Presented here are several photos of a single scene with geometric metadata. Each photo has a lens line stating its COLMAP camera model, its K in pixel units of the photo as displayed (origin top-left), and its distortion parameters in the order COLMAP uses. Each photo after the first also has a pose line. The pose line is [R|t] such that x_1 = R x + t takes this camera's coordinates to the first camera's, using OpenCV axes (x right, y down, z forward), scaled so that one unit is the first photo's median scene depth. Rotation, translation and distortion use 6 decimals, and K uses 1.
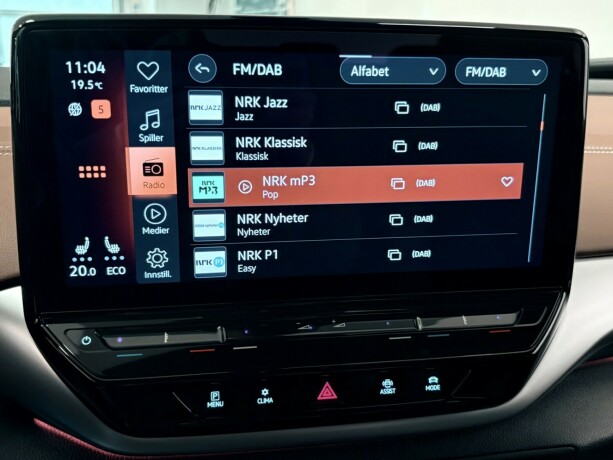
lens RADIAL K [[653.2, 0, 306.0], [0, 653.2, 228.3], [0, 0, 1]] dist [-0.021385, 0.000000]
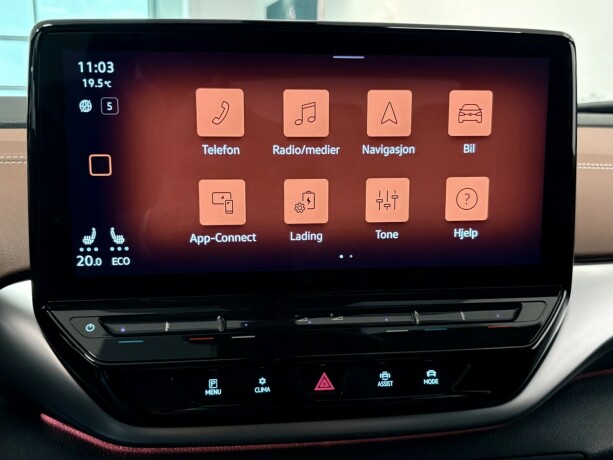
lens RADIAL K [[653.2, 0, 307.4], [0, 653.2, 235.8], [0, 0, 1]] dist [-0.021385, 0.000000]
pose [[0.998811, -0.005353, -0.048463, 0.057358], [0.000468, 0.994962, -0.100251, 0.128023], [0.048756, 0.100109, 0.993781, -0.026481]]
